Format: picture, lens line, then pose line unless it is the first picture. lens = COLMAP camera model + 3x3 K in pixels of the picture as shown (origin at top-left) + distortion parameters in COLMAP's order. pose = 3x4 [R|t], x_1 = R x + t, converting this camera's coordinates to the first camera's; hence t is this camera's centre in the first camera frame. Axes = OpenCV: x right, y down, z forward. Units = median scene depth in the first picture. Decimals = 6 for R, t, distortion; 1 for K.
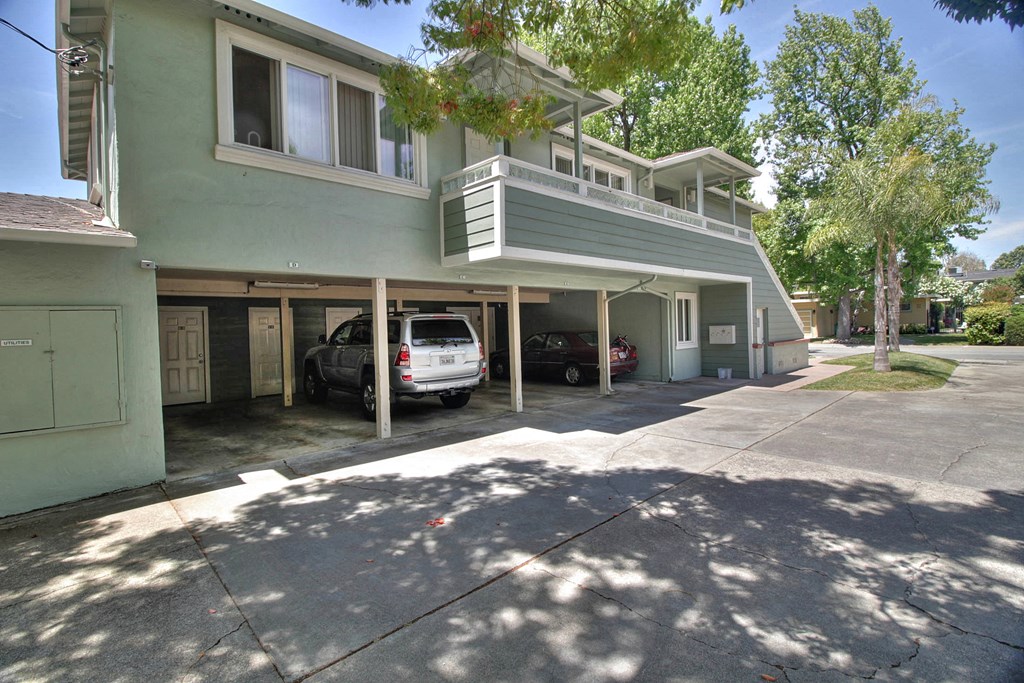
lens RADIAL K [[477.6, 0, 512.1], [0, 477.6, 338.6], [0, 0, 1]] dist [-0.013490, -0.001185]
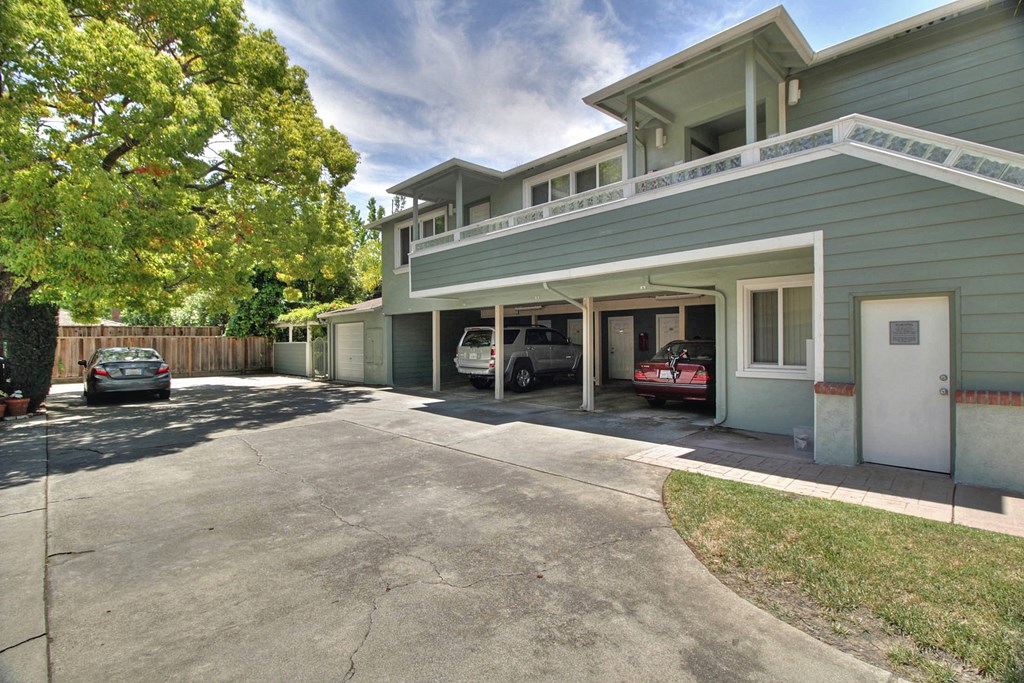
lens RADIAL K [[477.6, 0, 519.8], [0, 477.6, 338.0], [0, 0, 1]] dist [-0.013490, -0.001185]
pose [[0.027875, 0.026268, -0.999266, 1.207959], [-0.013876, 0.999569, 0.025889, -0.049210], [0.999515, 0.013144, 0.028228, 0.913281]]
